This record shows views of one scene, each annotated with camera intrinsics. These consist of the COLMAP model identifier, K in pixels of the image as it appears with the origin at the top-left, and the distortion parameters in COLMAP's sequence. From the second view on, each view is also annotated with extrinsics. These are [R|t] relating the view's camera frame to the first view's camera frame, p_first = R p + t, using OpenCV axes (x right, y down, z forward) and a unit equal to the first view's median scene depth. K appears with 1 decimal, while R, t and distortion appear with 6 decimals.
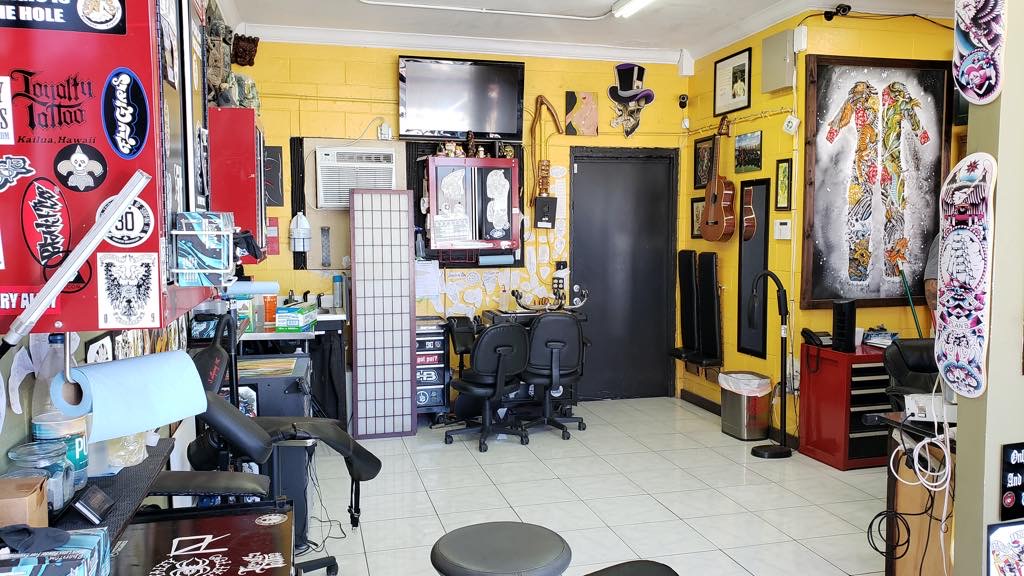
lens RADIAL K [[774.0, 0, 512.0], [0, 774.0, 288.0], [0, 0, 1]] dist [0.006869, 0.006621]
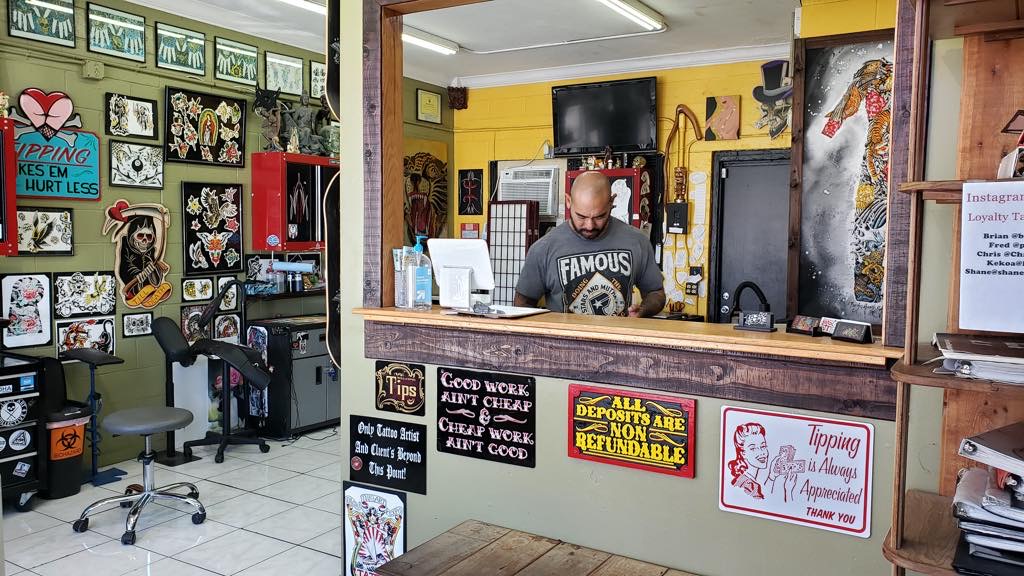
lens RADIAL K [[776.4, 0, 512.0], [0, 776.4, 288.0], [0, 0, 1]] dist [-0.023799, 0.009560]
pose [[0.698540, 0.061591, -0.712916, 0.770090], [-0.065724, 0.997600, 0.021787, -0.016877], [0.712547, 0.031636, 0.700911, 0.156759]]
